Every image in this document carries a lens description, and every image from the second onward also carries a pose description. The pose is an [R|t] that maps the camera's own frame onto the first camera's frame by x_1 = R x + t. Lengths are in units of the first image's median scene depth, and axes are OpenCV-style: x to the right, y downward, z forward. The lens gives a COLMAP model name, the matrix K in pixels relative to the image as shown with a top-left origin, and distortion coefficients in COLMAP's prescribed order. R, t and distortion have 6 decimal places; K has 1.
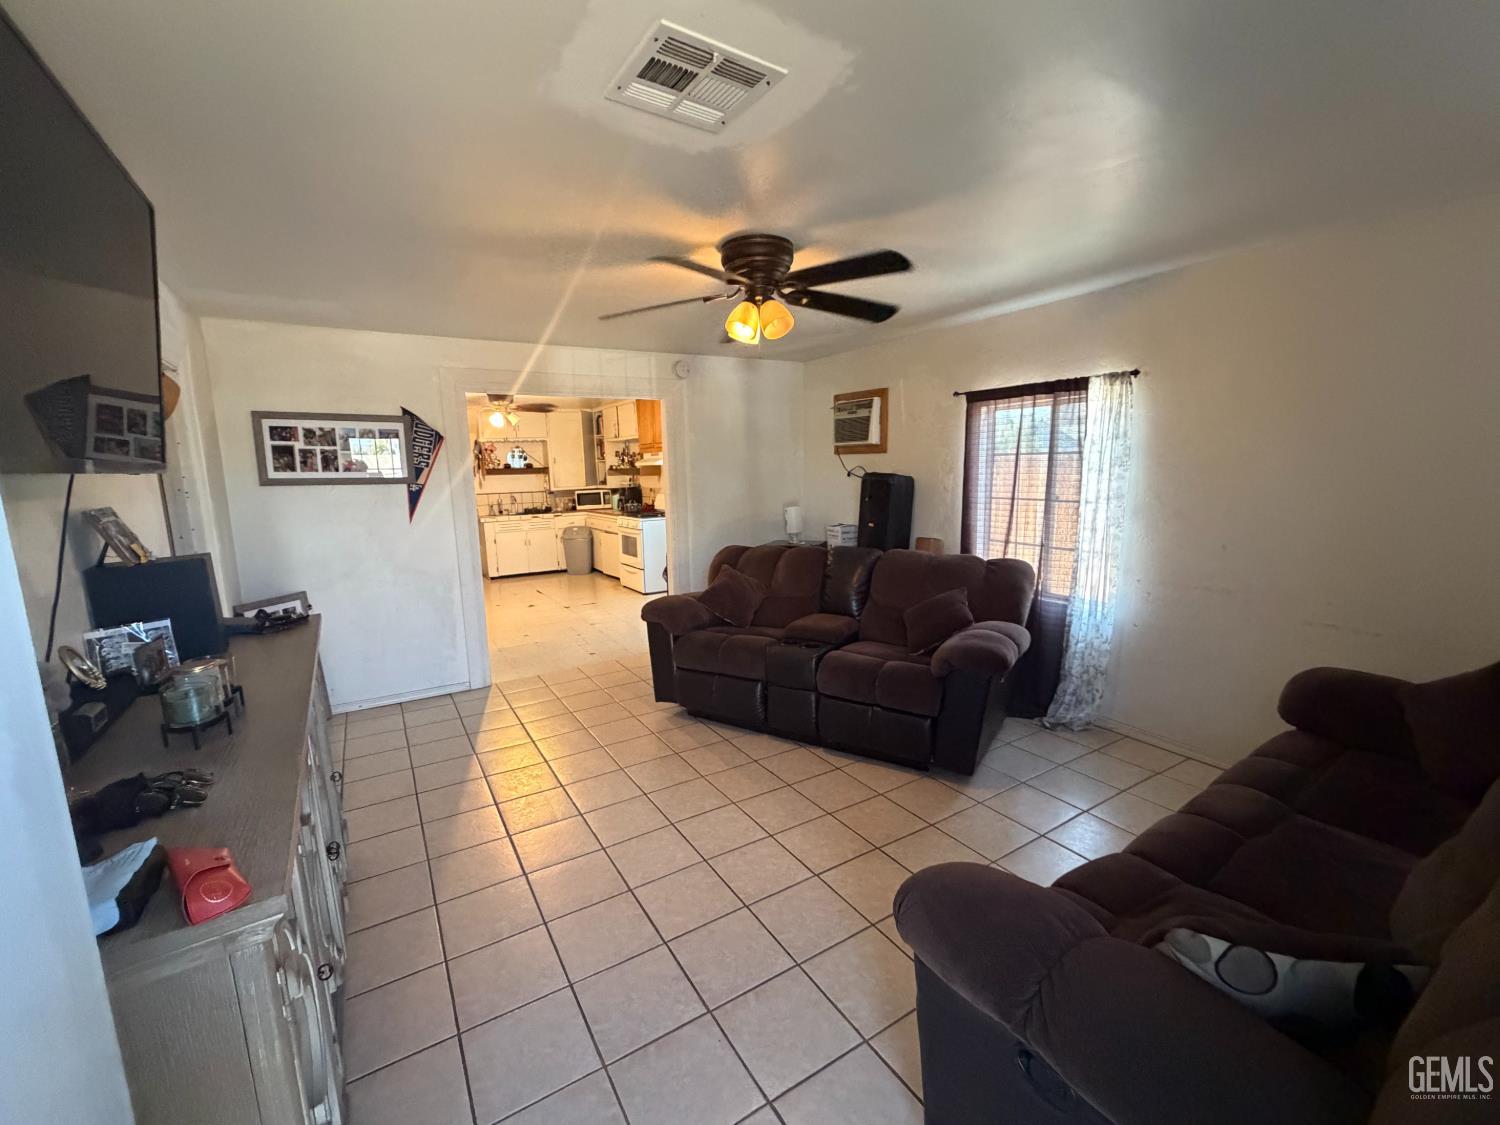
lens RADIAL K [[623.7, 0, 756.6], [0, 623.7, 555.1], [0, 0, 1]] dist [-0.000626, -0.000012]
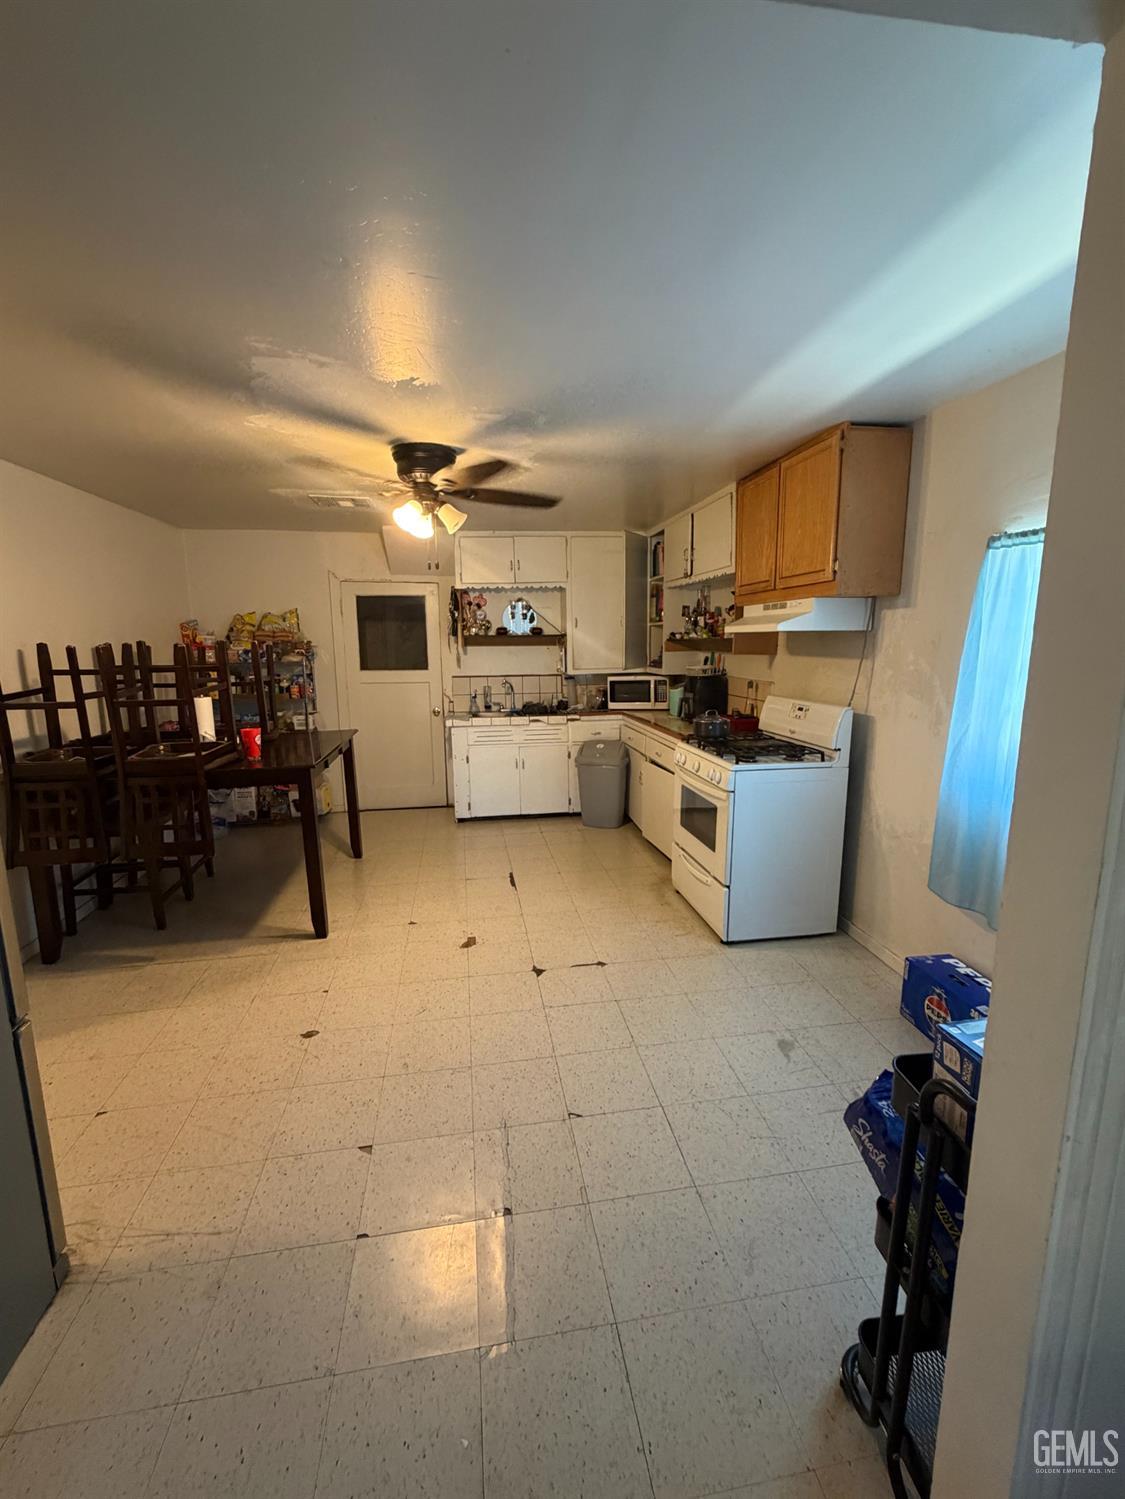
lens RADIAL K [[623.2, 0, 562.5], [0, 623.2, 749.5], [0, 0, 1]] dist [-0.000626, -0.000012]
pose [[0.919935, 0.084737, -0.382805, -0.106380], [-0.070566, 0.996206, 0.050938, -0.063977], [0.385669, -0.019846, 0.922424, 0.465541]]
